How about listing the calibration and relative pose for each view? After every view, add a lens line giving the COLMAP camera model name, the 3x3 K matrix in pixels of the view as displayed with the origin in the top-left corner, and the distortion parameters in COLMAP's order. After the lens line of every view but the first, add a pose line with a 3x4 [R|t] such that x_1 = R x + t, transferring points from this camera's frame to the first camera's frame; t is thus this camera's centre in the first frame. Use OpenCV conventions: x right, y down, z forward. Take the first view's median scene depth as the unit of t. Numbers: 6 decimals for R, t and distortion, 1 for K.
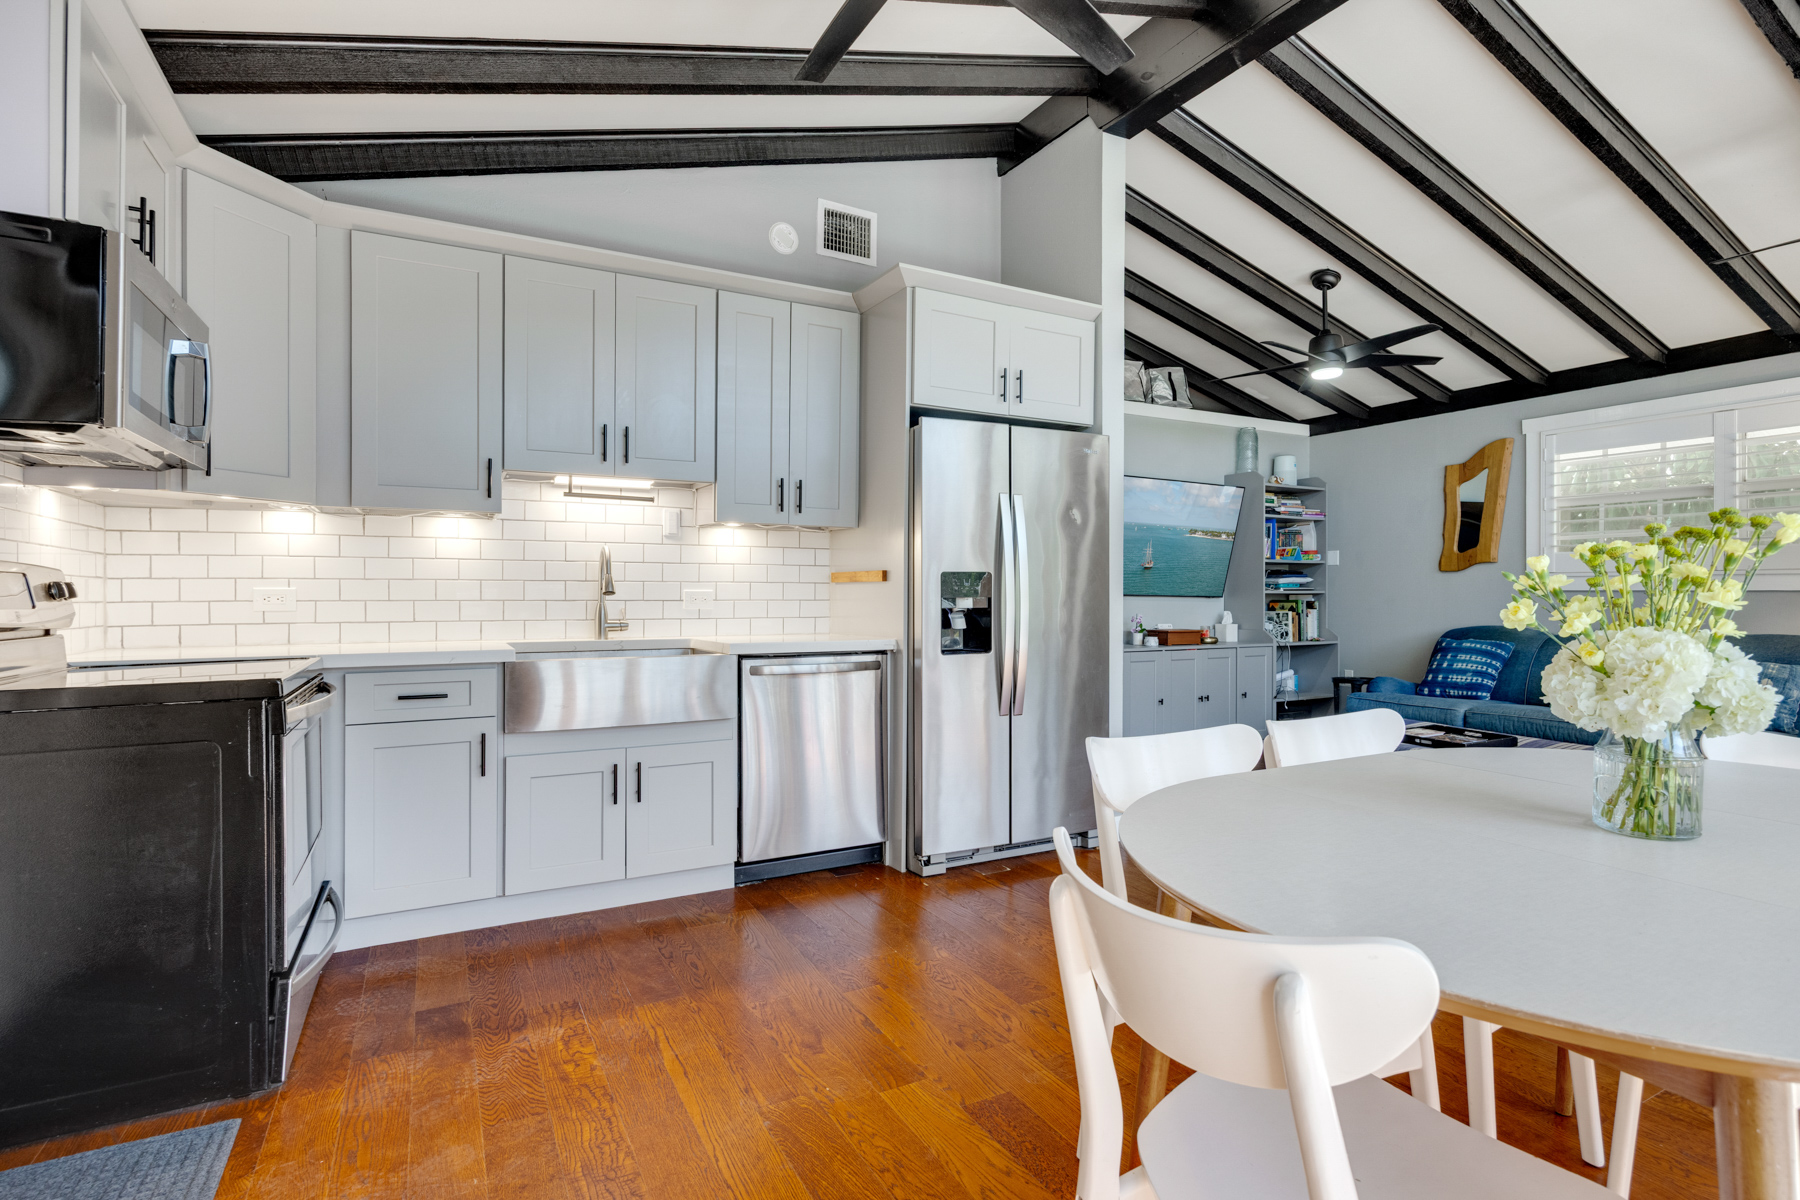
lens RADIAL K [[879.1, 0, 911.3], [0, 879.1, 597.0], [0, 0, 1]] dist [-0.010215, 0.000206]
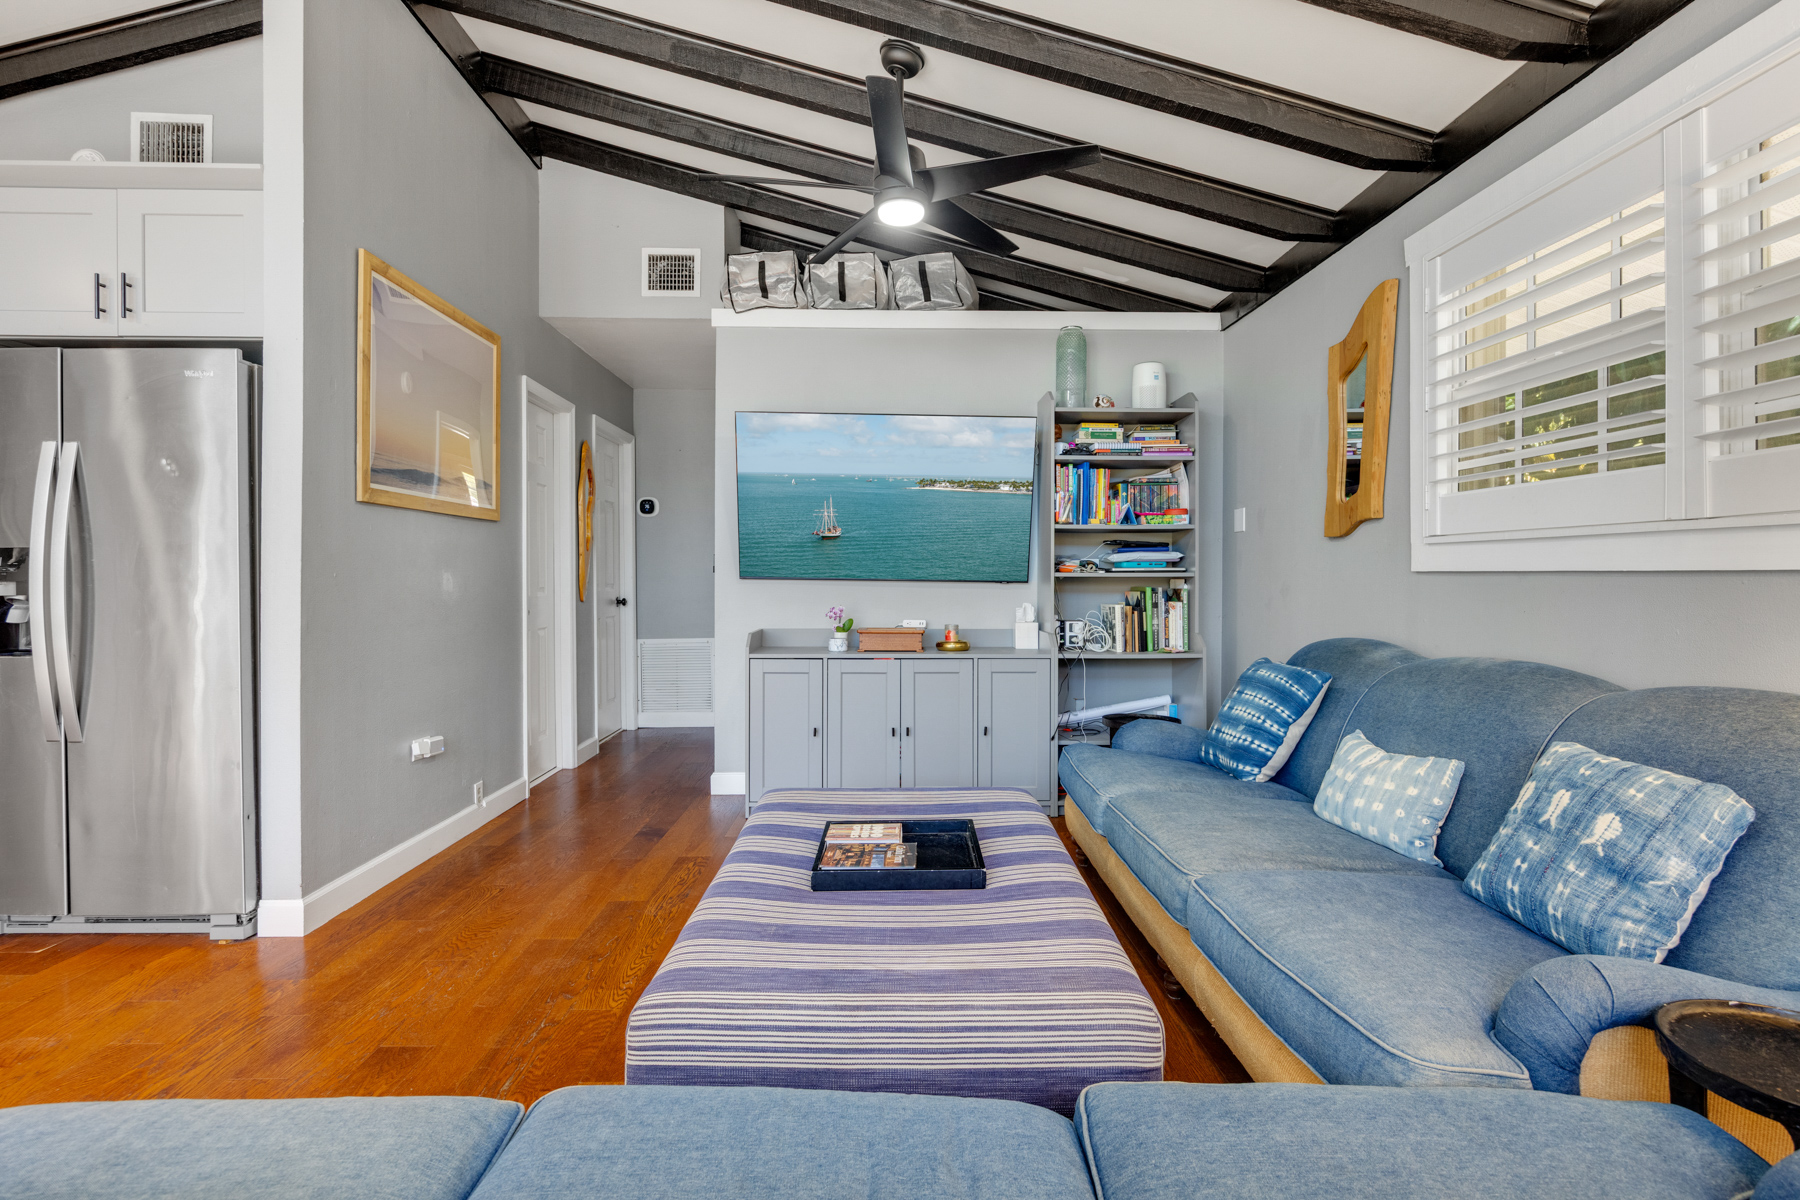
lens RADIAL K [[876.5, 0, 900.7], [0, 876.5, 576.9], [0, 0, 1]] dist [-0.009223, 0.000314]
pose [[0.894134, 0.000727, -0.447799, 0.674164], [-0.002400, 0.999992, -0.003169, -0.001922], [0.447793, 0.003908, 0.894129, 0.418231]]
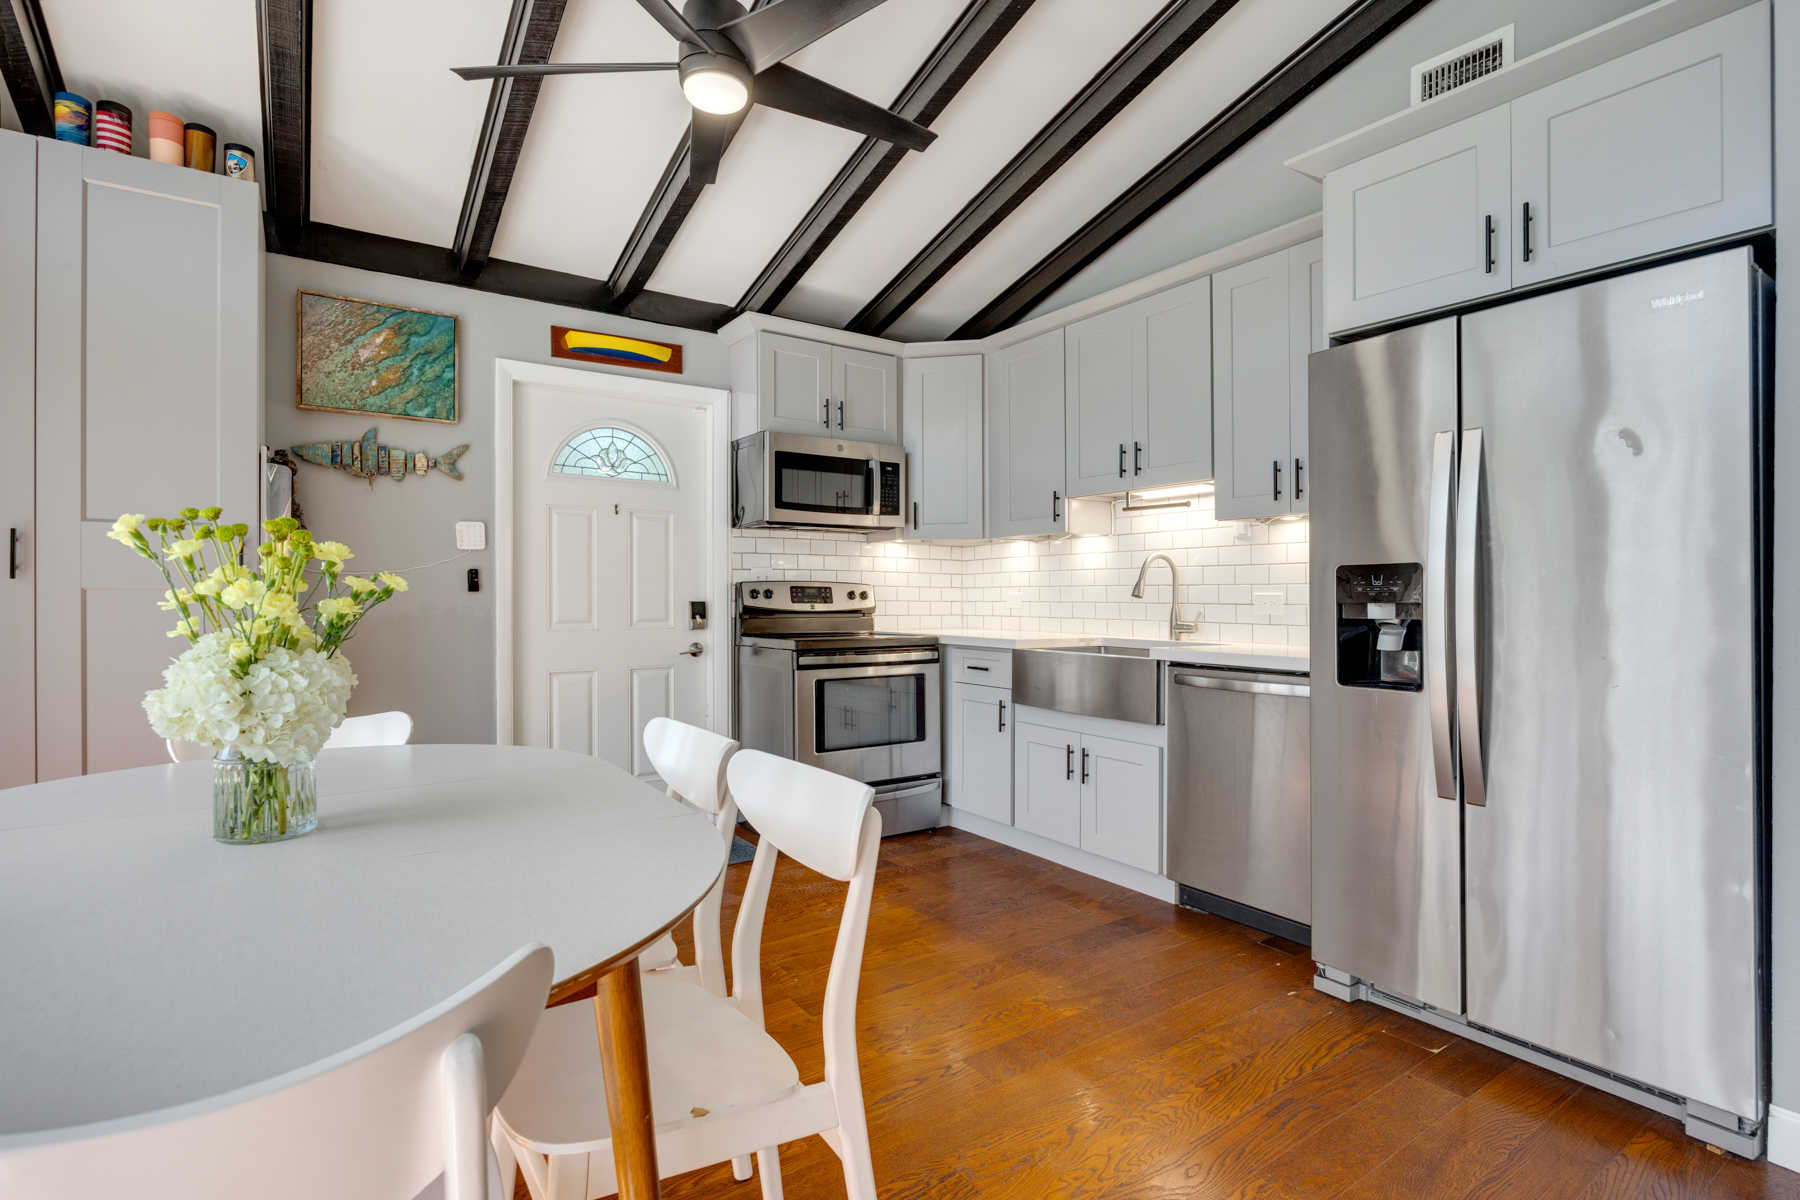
lens RADIAL K [[867.0, 0, 909.2], [0, 867.0, 597.0], [0, 0, 1]] dist [-0.003954, 0.000299]
pose [[0.116798, 0.000823, -0.993155, 0.412904], [-0.006500, 0.999979, 0.000064, -0.001200], [0.993134, 0.006448, 0.116801, 0.352650]]
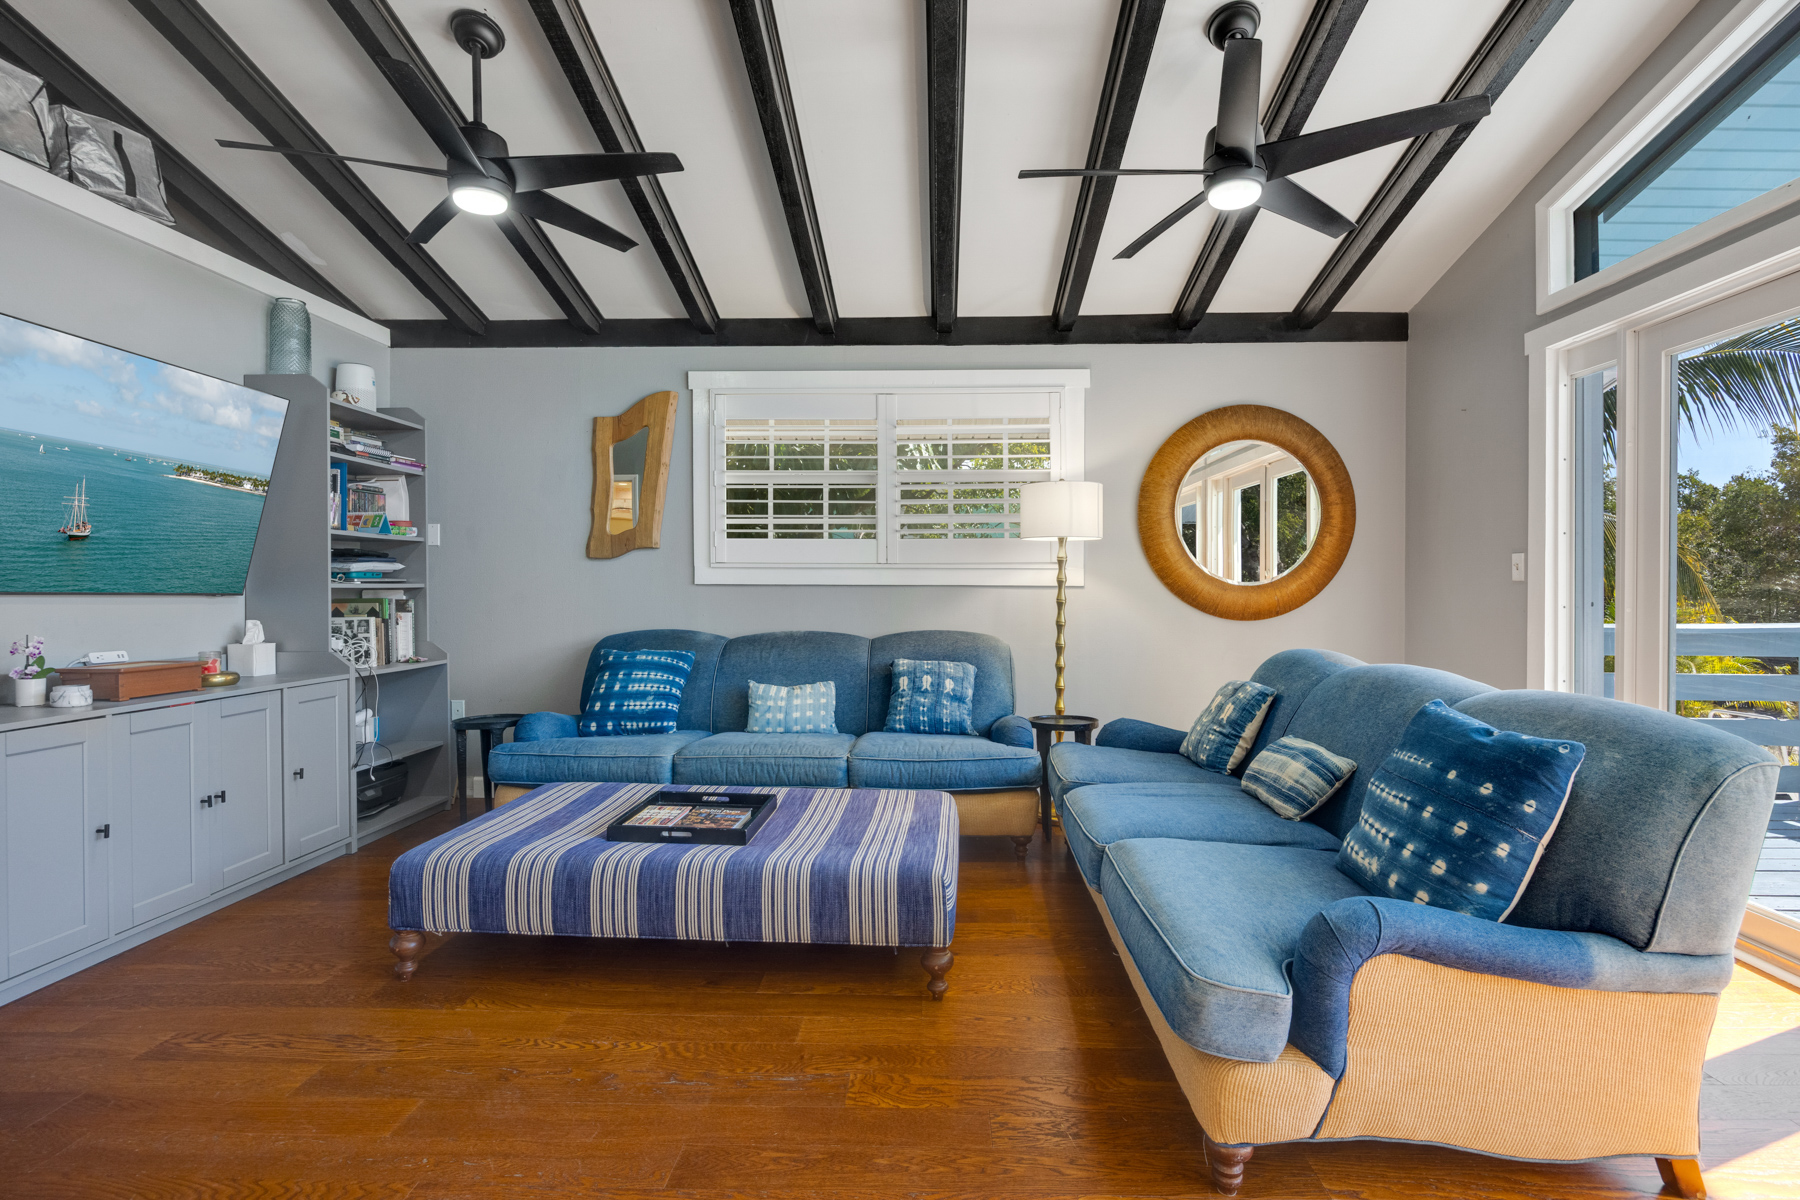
lens RADIAL K [[874.1, 0, 895.5], [0, 874.1, 590.0], [0, 0, 1]] dist [0.002985, -0.000150]
pose [[0.518210, -0.003570, 0.855246, 0.115602], [0.004017, 0.999990, 0.001740, -0.002632], [-0.855244, 0.002534, 0.518219, 0.433935]]
